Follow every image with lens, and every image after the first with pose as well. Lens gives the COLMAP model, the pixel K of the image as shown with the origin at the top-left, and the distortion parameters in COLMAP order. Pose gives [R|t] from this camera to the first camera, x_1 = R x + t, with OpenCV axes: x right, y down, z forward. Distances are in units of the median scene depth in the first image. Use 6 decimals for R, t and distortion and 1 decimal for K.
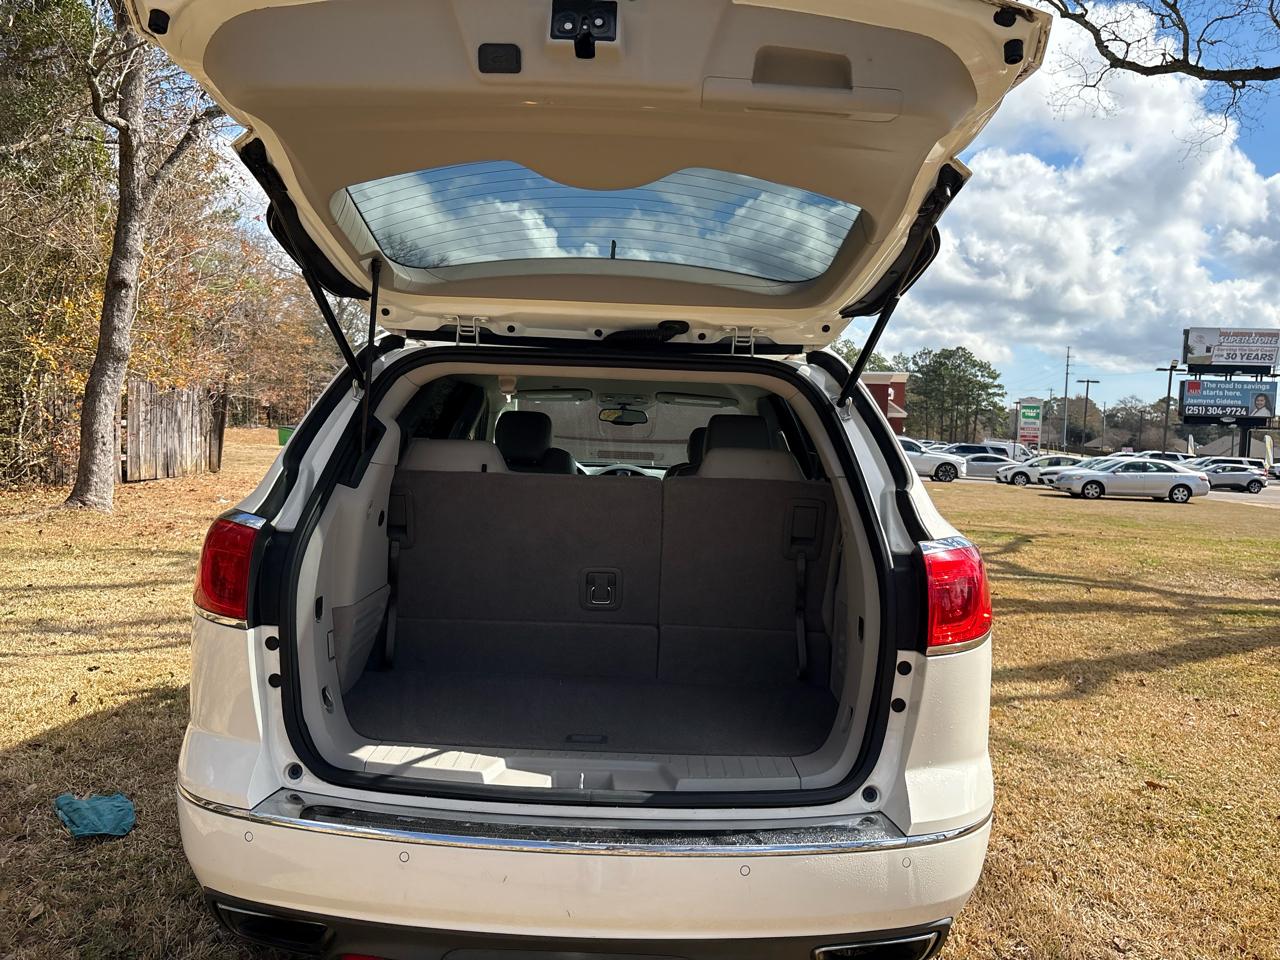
lens RADIAL K [[1006.6, 0, 640.0], [0, 1006.6, 480.0], [0, 0, 1]] dist [0.007233, 0.007009]
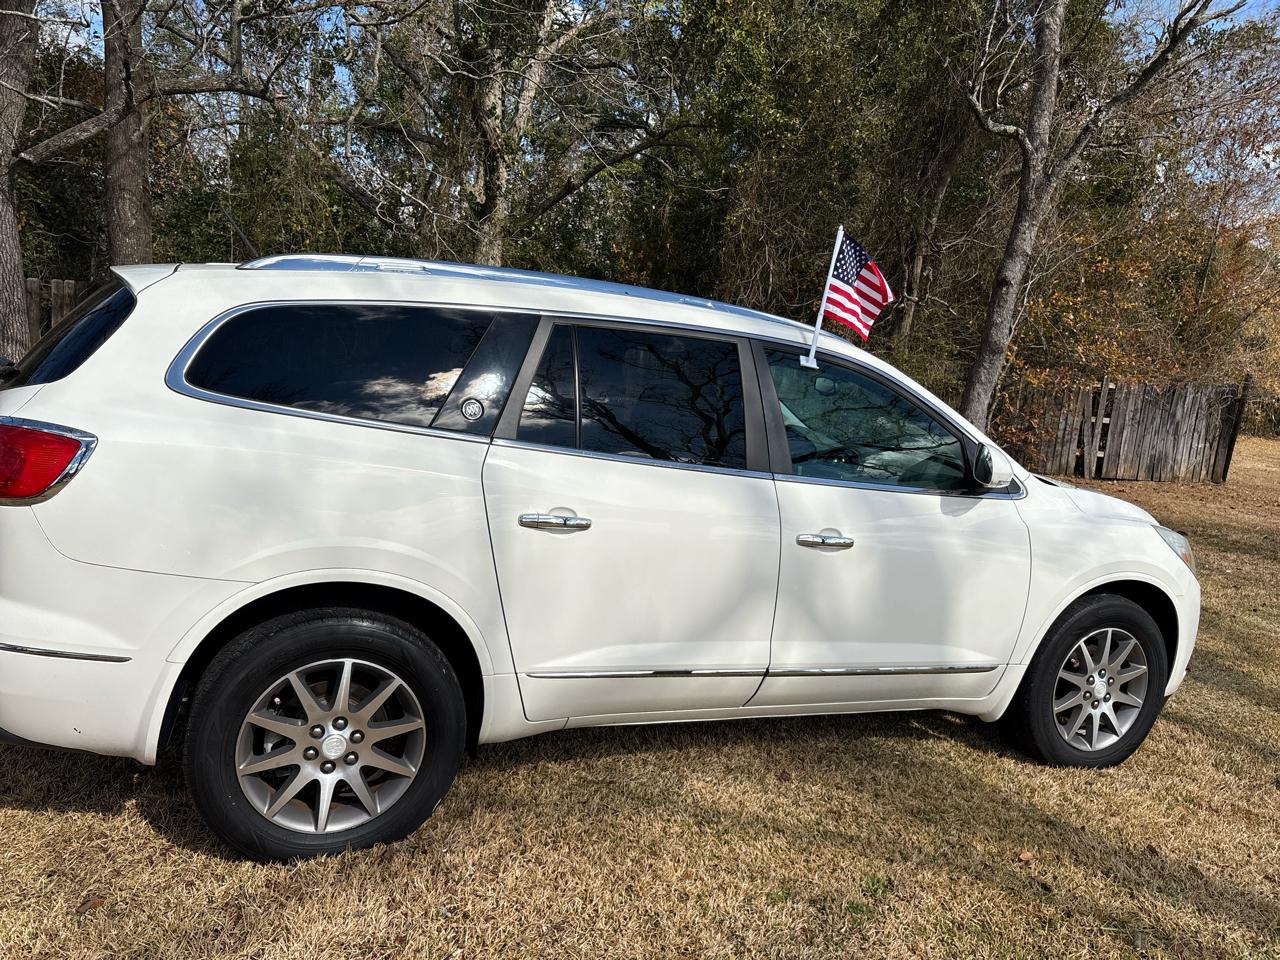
lens RADIAL K [[994.1, 0, 603.6], [0, 994.1, 483.5], [0, 0, 1]] dist [0.007459, 0.000167]
pose [[0.370799, 0.121446, -0.920738, 0.326085], [-0.129394, 0.988499, 0.078274, -0.009524], [0.919655, 0.090114, 0.382249, 0.220090]]
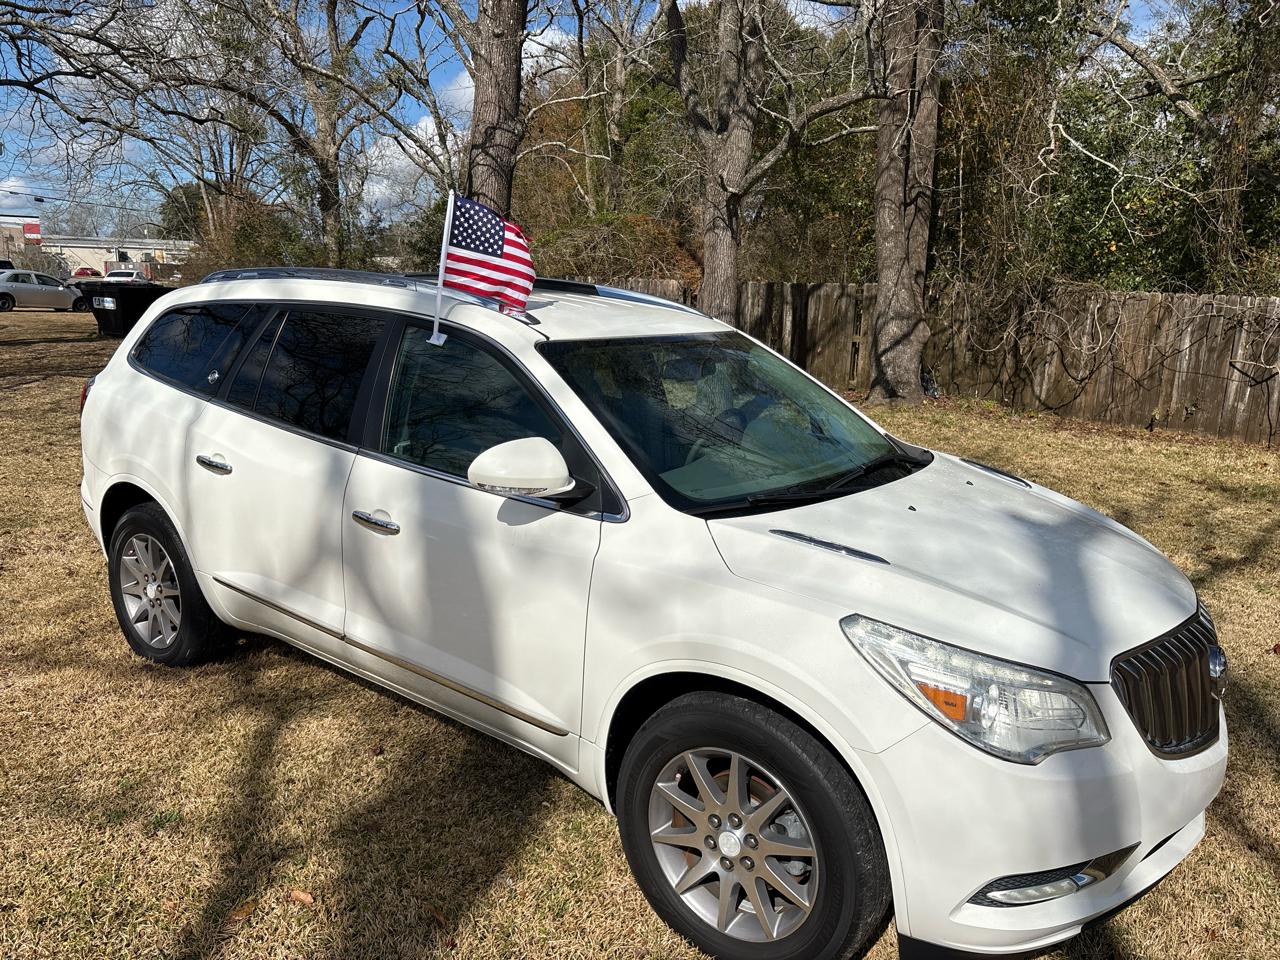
lens RADIAL K [[983.0, 0, 624.0], [0, 983.0, 480.8], [0, 0, 1]] dist [-0.000351, -0.006973]
pose [[-0.620325, 0.102293, -0.777645, 0.252057], [-0.104808, 0.971757, 0.211432, -0.060207], [0.777310, 0.212661, -0.592084, 0.642681]]
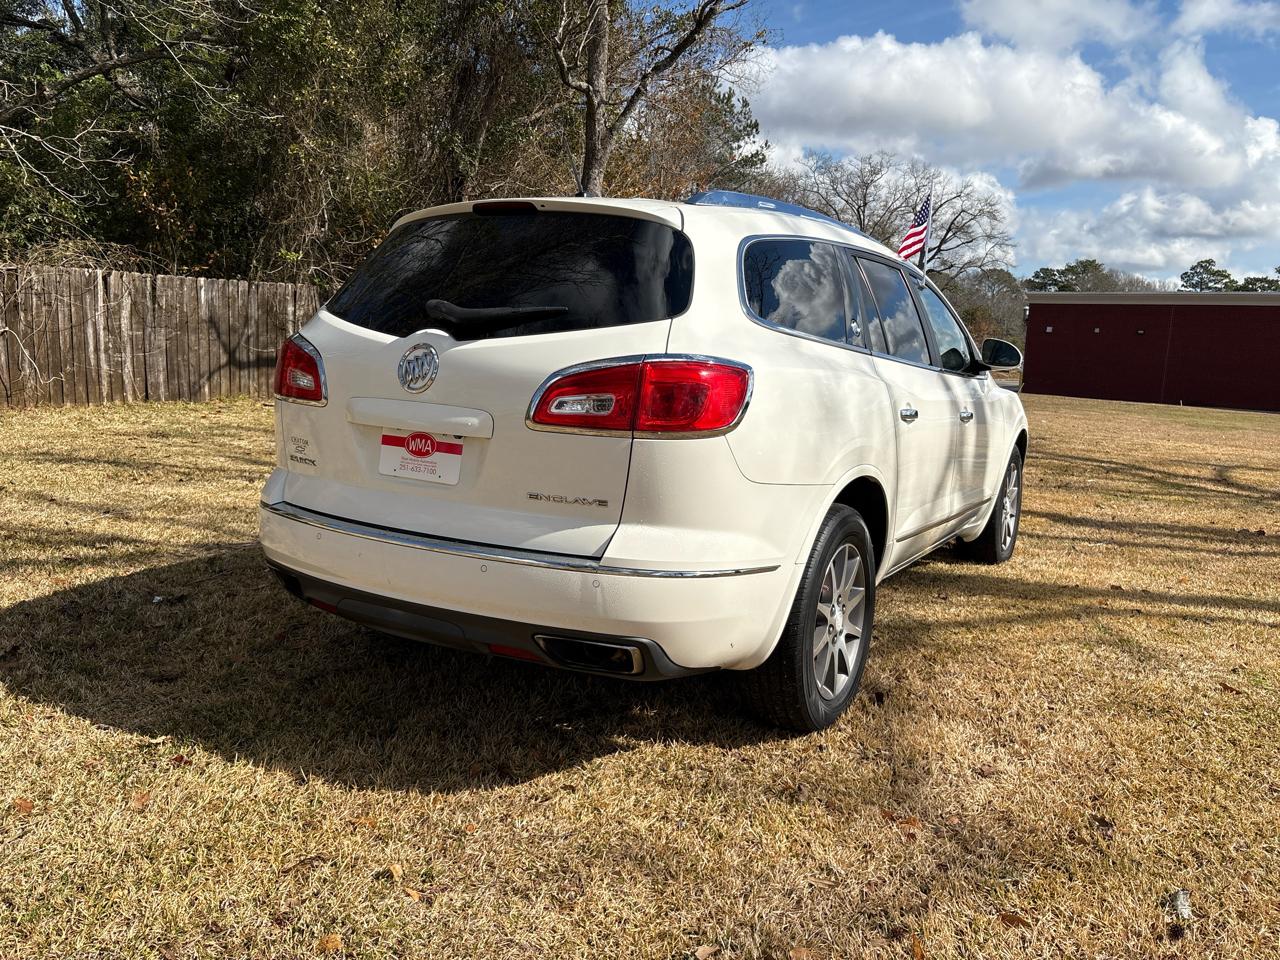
lens RADIAL K [[1013.8, 0, 636.4], [0, 1013.8, 464.3], [0, 0, 1]] dist [0.024700, -0.007049]
pose [[0.860381, 0.067522, -0.505160, 0.176189], [-0.044667, 0.997361, 0.057235, 0.023786], [0.507691, -0.026679, 0.861126, -0.026790]]
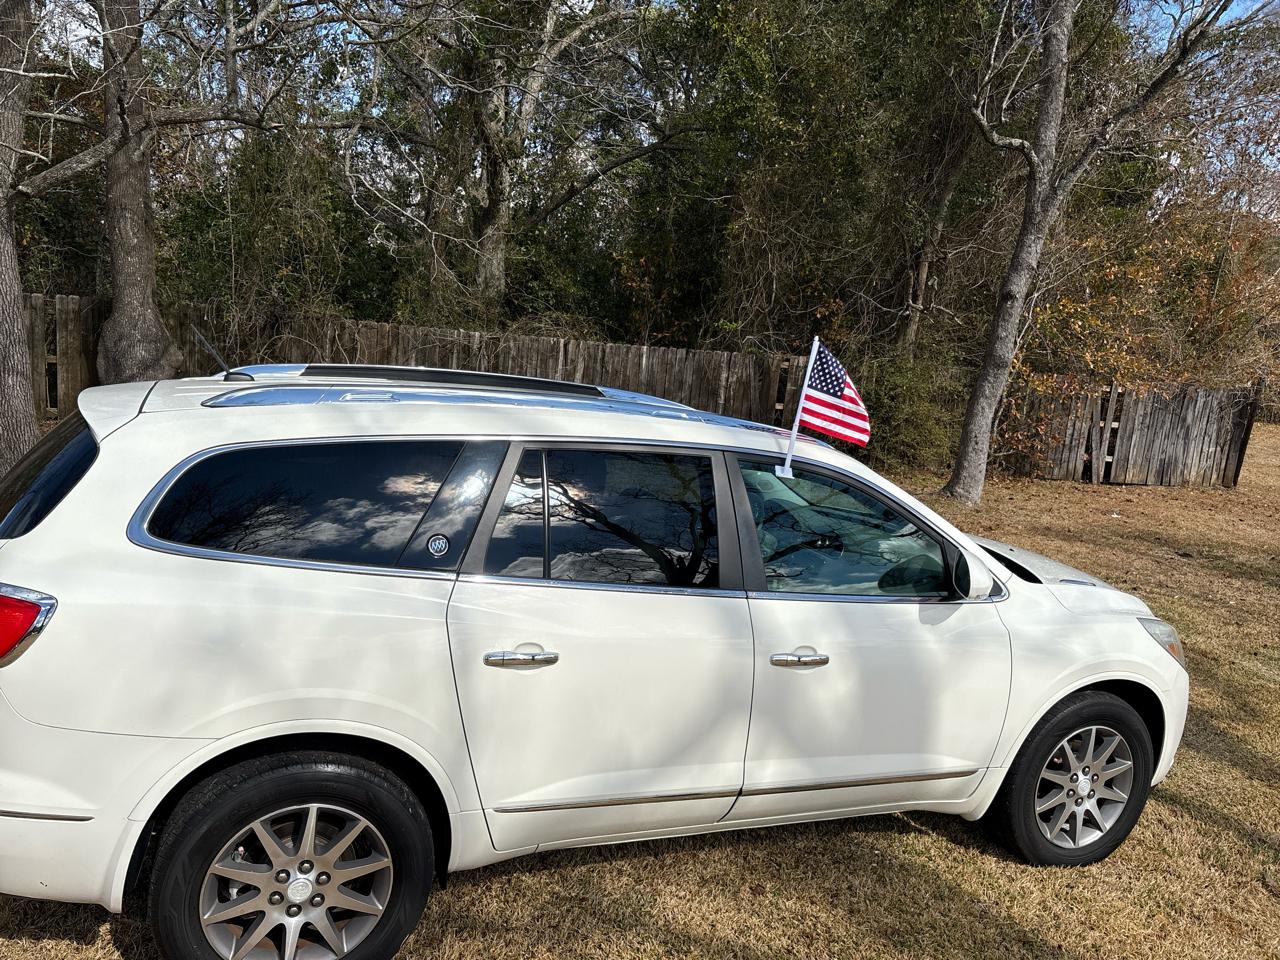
lens RADIAL K [[988.5, 0, 597.4], [0, 988.5, 478.4], [0, 0, 1]] dist [0.027816, -0.031683]
pose [[0.353556, 0.140083, -0.924865, 0.321901], [-0.125507, 0.986887, 0.101498, -0.055511], [0.926955, 0.080192, 0.366501, 0.229307]]
